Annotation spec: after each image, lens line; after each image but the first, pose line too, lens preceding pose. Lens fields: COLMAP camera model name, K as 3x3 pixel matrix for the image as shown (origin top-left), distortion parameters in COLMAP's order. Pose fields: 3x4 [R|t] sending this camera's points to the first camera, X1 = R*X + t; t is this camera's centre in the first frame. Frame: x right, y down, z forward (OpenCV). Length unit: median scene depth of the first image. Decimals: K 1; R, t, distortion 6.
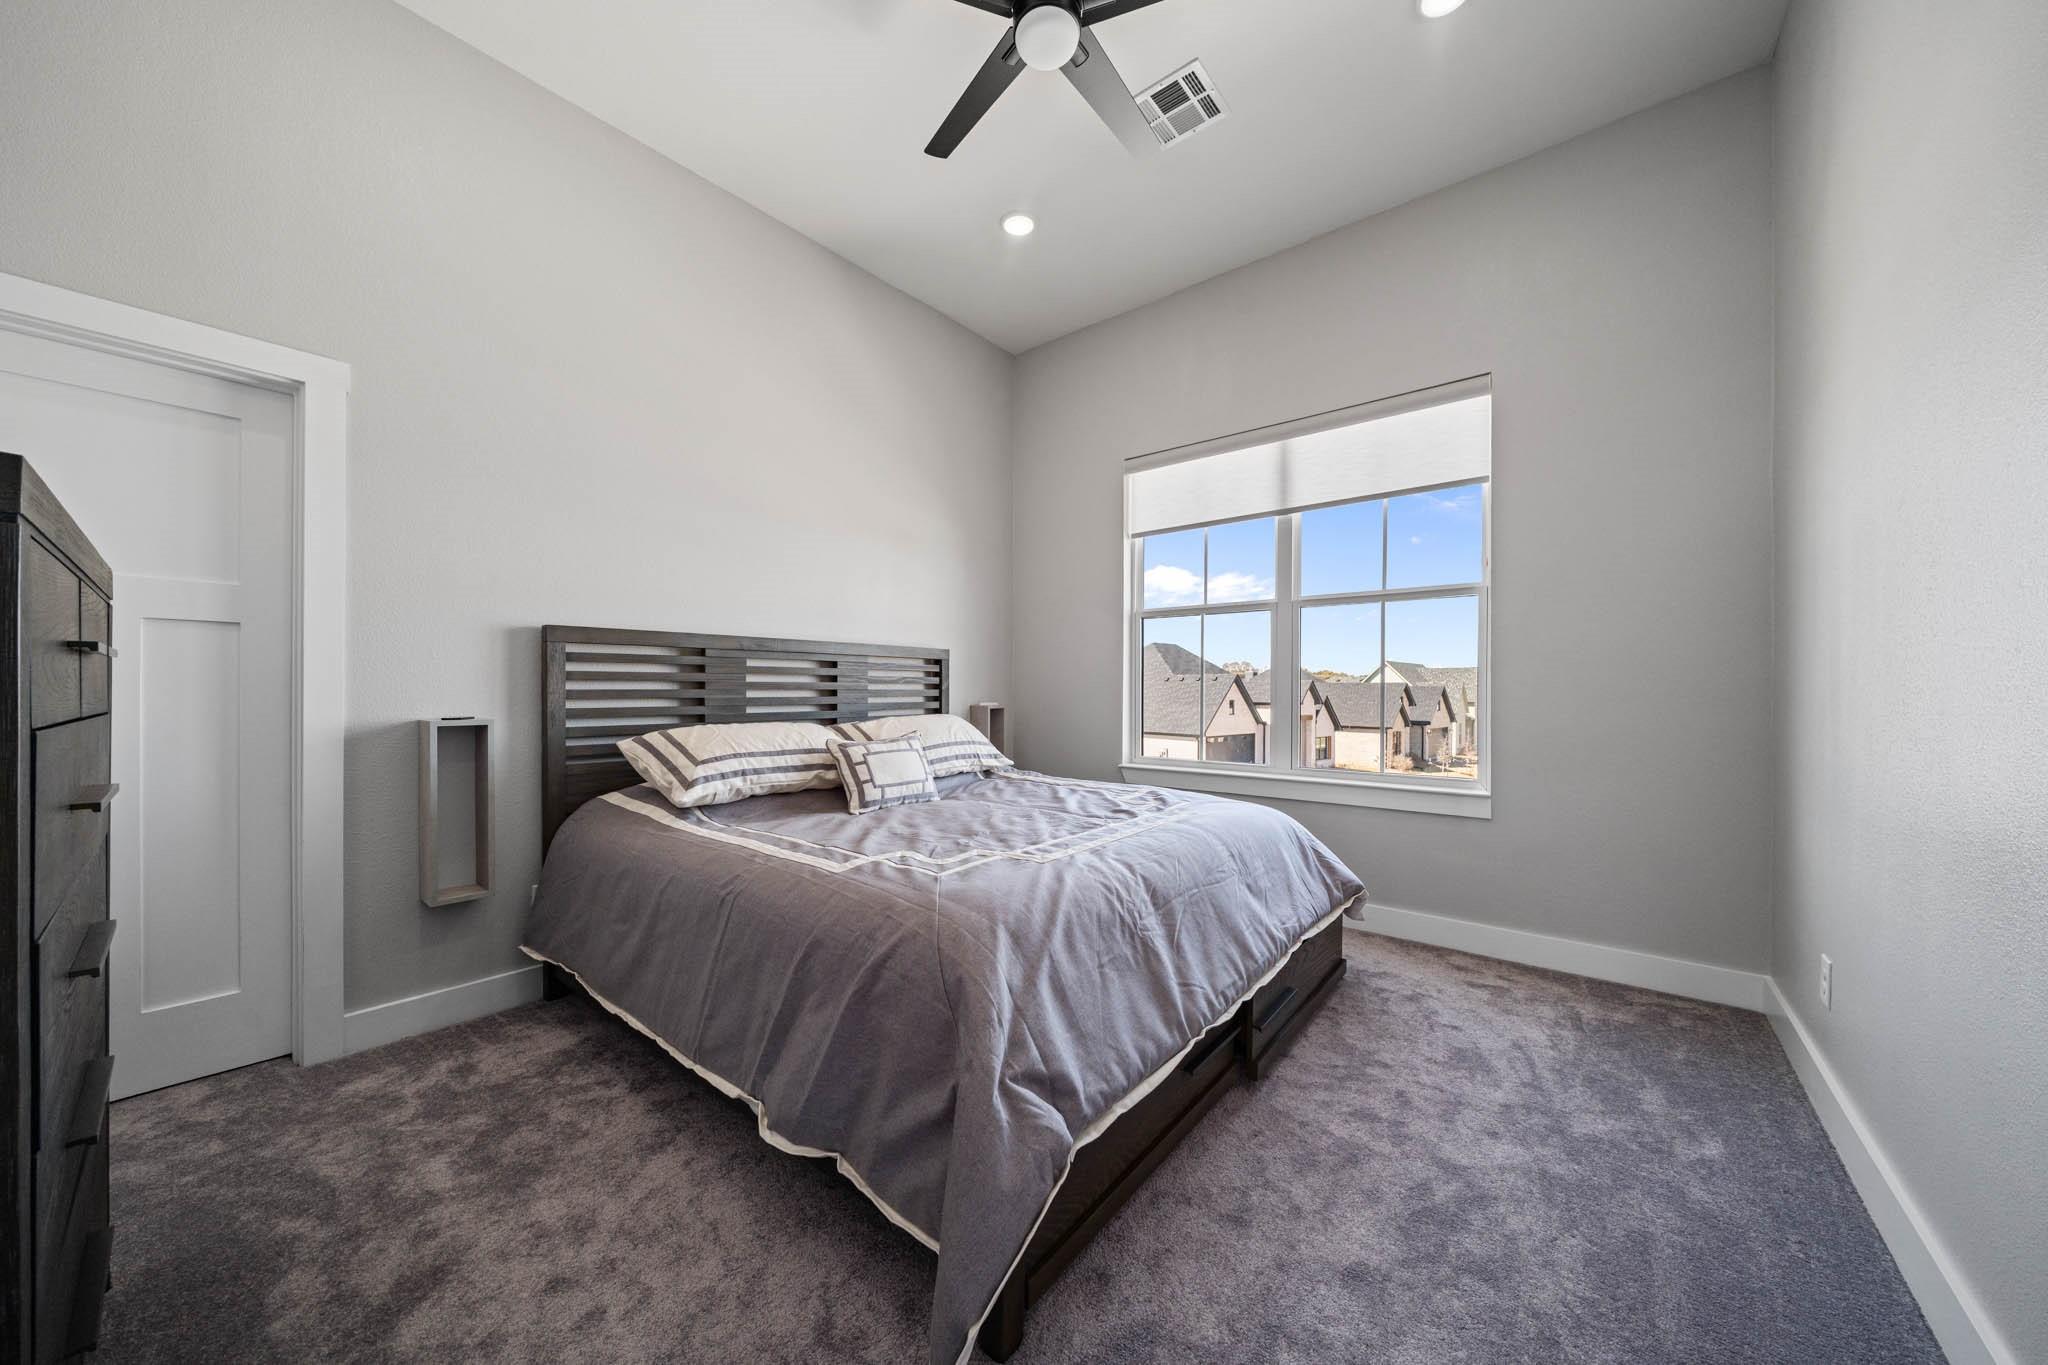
lens RADIAL K [[698.6, 0, 1017.6], [0, 698.6, 682.9], [0, 0, 1]] dist [-0.002006, -0.002436]
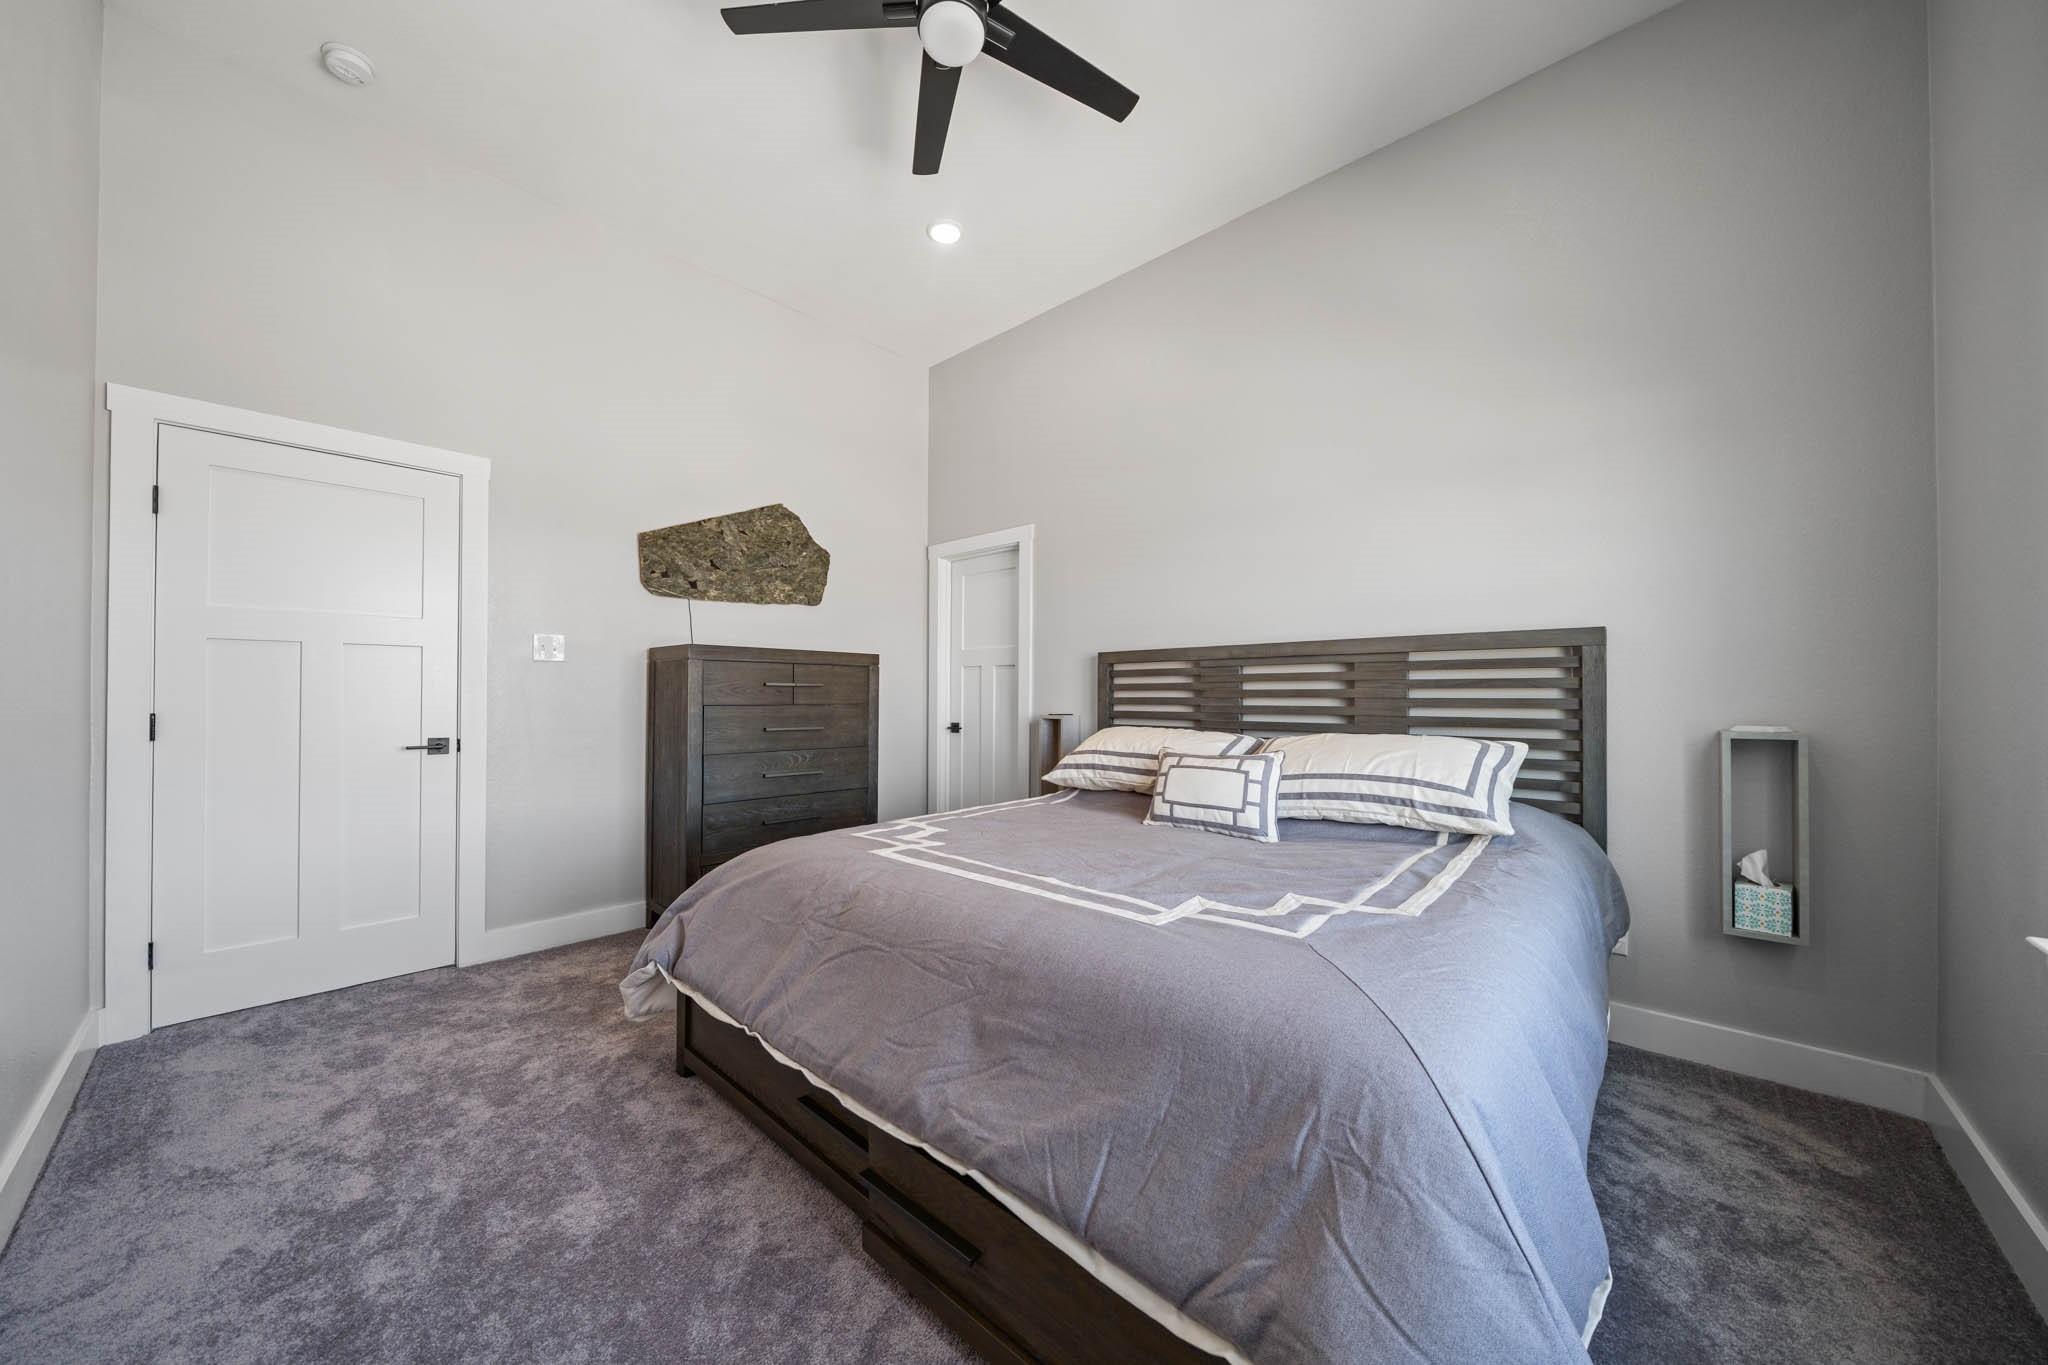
lens RADIAL K [[698.6, 0, 1017.6], [0, 698.6, 682.9], [0, 0, 1]] dist [-0.002006, -0.002436]
pose [[-0.051318, -0.015008, -0.998570, 0.748679], [0.009951, 0.999830, -0.015539, 0.001260], [0.998633, -0.010734, -0.051160, 0.848474]]
